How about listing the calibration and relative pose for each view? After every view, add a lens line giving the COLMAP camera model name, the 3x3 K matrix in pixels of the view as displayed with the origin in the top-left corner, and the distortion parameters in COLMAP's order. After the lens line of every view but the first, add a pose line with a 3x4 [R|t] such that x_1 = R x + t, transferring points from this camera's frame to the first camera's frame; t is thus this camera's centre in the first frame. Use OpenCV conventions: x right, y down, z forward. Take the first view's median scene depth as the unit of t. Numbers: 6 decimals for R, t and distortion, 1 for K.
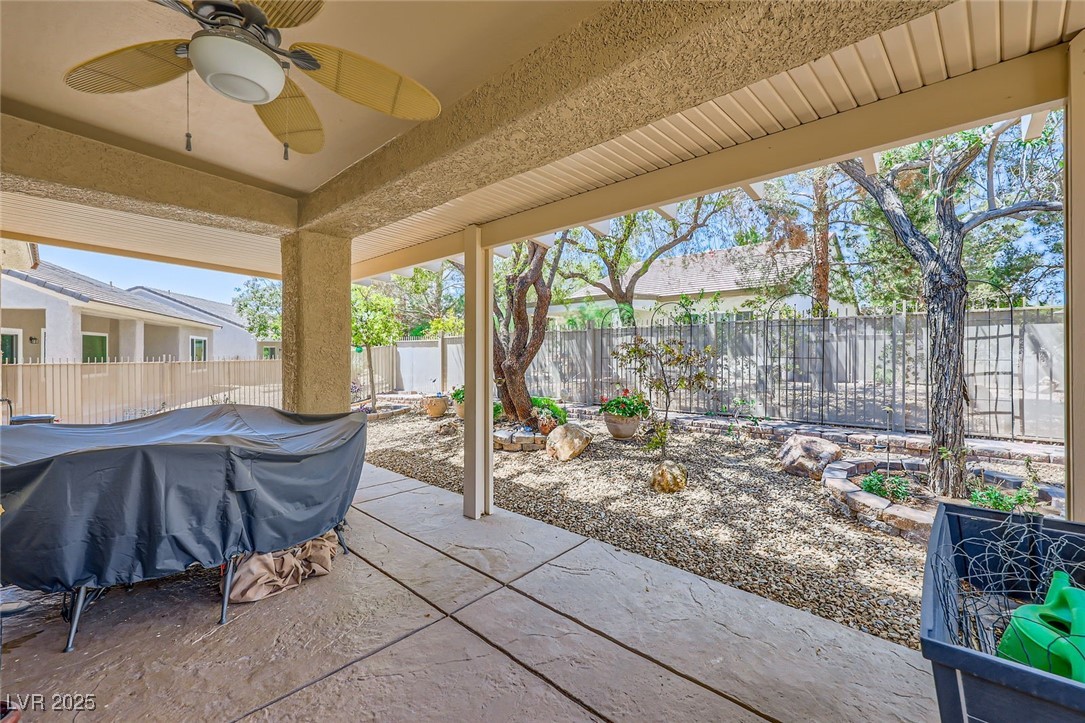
lens RADIAL K [[443.2, 0, 540.6], [0, 443.2, 348.4], [0, 0, 1]] dist [-0.000001, 0.000489]
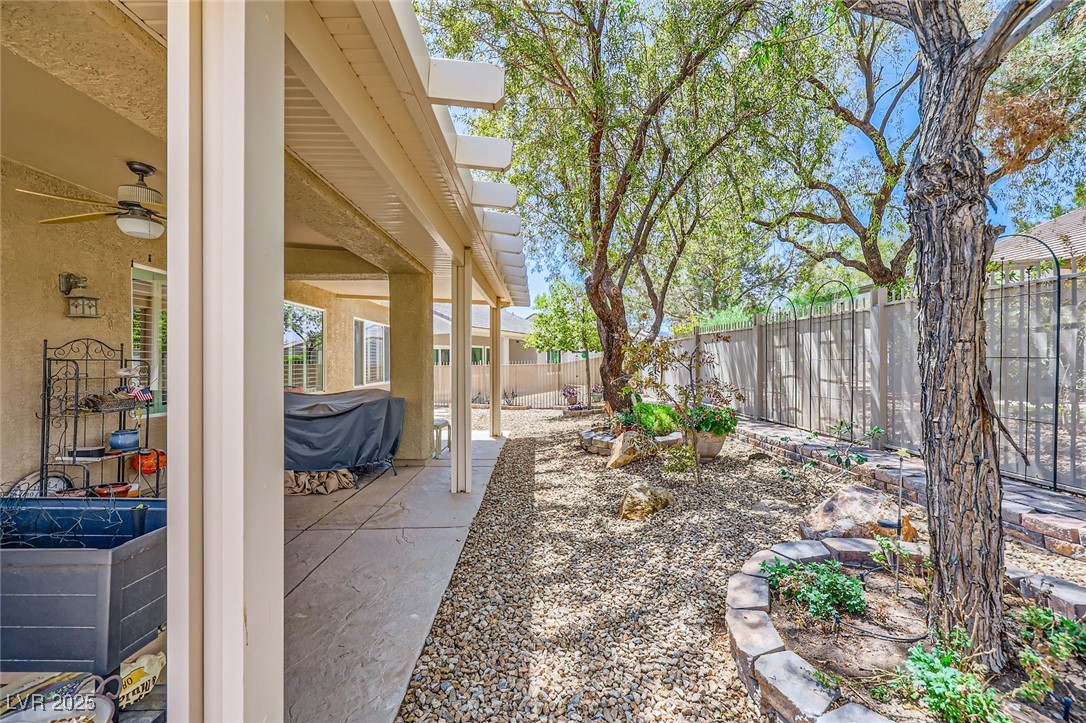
lens RADIAL K [[443.6, 0, 541.1], [0, 443.6, 348.4], [0, 0, 1]] dist [-0.000001, 0.000489]
pose [[0.672386, -0.028149, -0.739665, 0.884942], [0.020296, 0.999602, -0.019591, 0.024317], [0.739922, -0.001839, 0.672690, 0.362790]]
